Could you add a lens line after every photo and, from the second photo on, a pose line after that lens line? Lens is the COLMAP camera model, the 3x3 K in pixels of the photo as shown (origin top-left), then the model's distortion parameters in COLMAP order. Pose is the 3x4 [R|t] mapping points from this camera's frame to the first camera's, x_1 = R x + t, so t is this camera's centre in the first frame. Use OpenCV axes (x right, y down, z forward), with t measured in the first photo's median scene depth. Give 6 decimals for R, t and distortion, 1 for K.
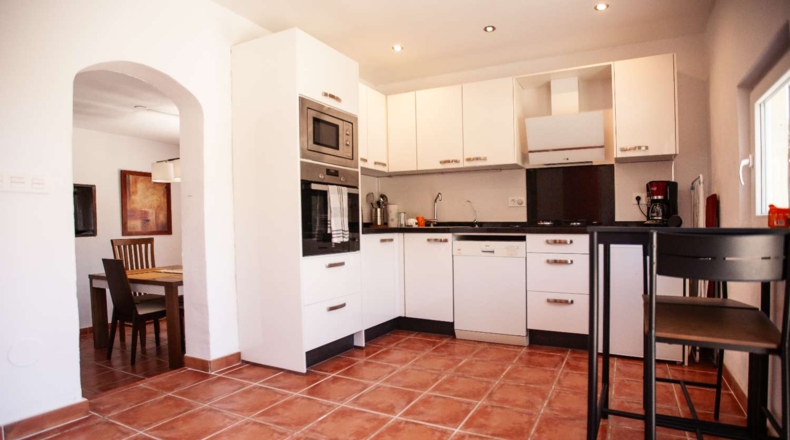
lens RADIAL K [[407.0, 0, 395.0], [0, 407.0, 220.0], [0, 0, 1]] dist [-0.024000, 0.000140]
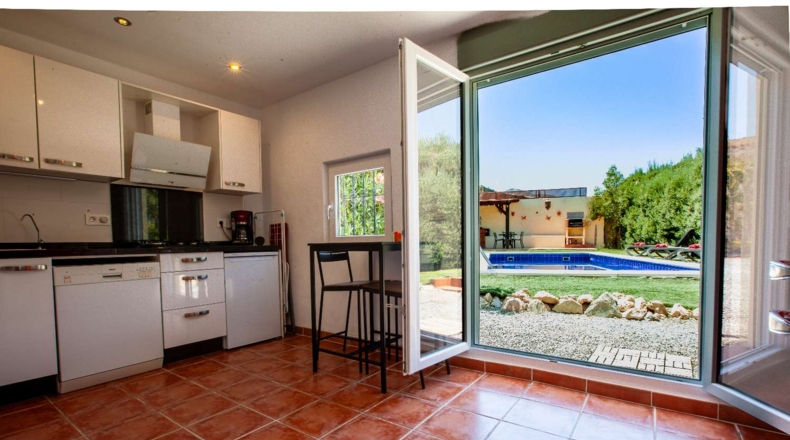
lens RADIAL K [[391.3, 0, 393.7], [0, 391.3, 246.5], [0, 0, 1]] dist [0.001368, 0.000238]
pose [[0.172181, -0.012802, 0.984982, -0.370331], [0.002558, 0.999918, 0.012548, 0.003948], [-0.985062, 0.000359, 0.172200, 0.199095]]
